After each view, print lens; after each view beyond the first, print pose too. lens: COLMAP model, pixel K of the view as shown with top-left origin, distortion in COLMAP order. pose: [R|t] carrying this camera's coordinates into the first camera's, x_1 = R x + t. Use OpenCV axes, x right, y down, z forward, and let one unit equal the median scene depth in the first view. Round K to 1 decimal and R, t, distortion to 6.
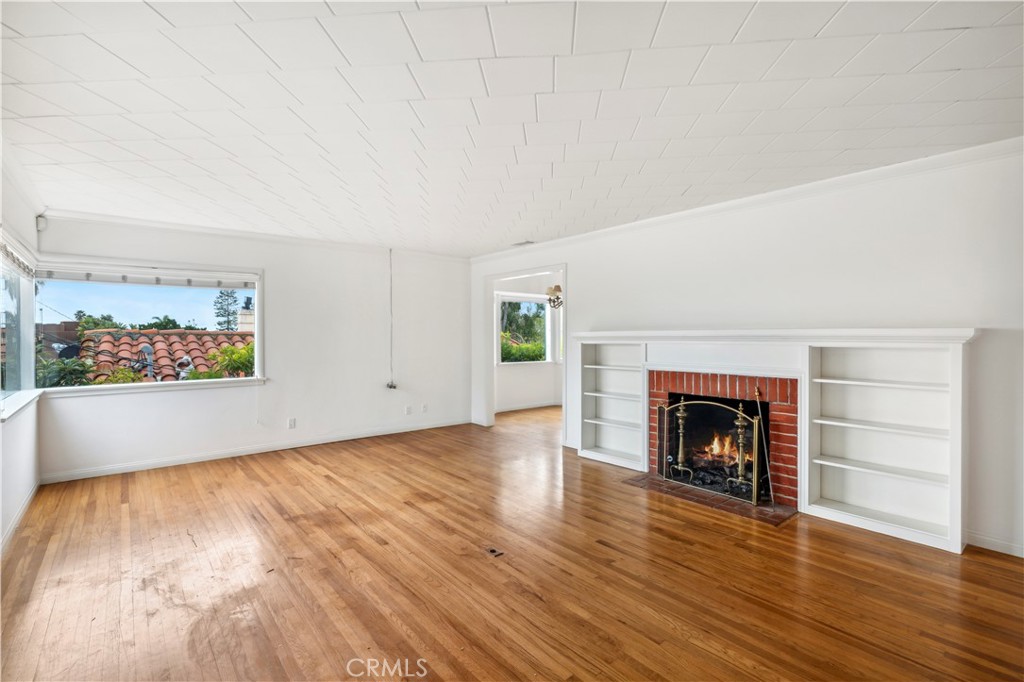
lens RADIAL K [[473.8, 0, 514.6], [0, 473.8, 339.6], [0, 0, 1]] dist [0.000682, 0.000022]
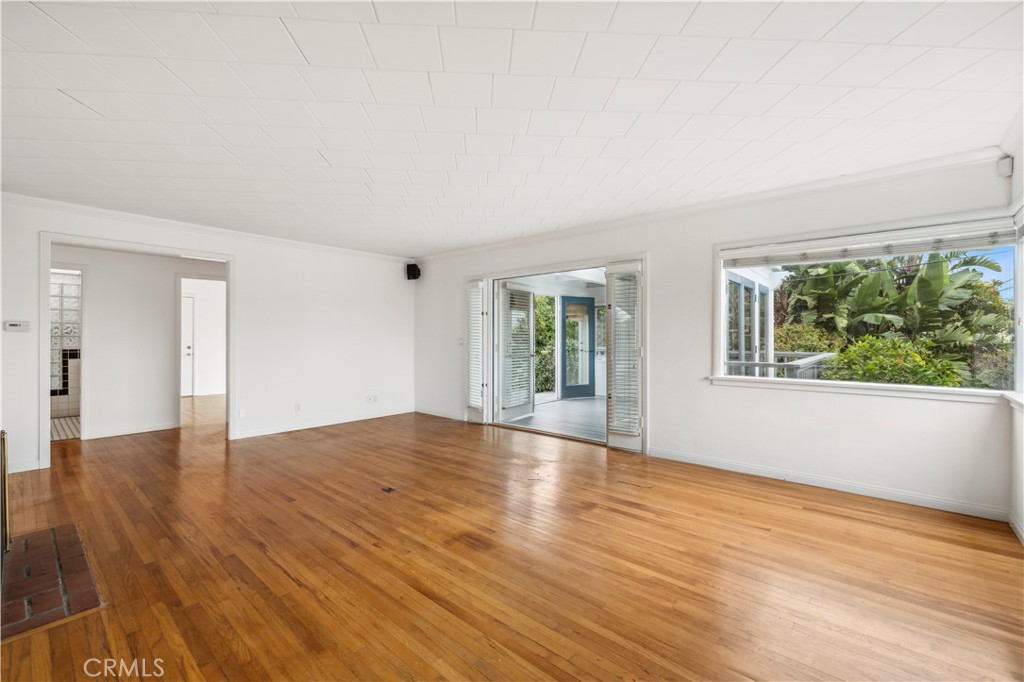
lens RADIAL K [[433.6, 0, 509.6], [0, 433.6, 340.8], [0, 0, 1]] dist [-0.001144, -0.000065]
pose [[-0.990036, 0.002251, -0.140793, -0.156336], [0.000812, 0.999947, 0.010279, 0.022898], [0.140809, 0.010063, -0.989986, 1.694476]]
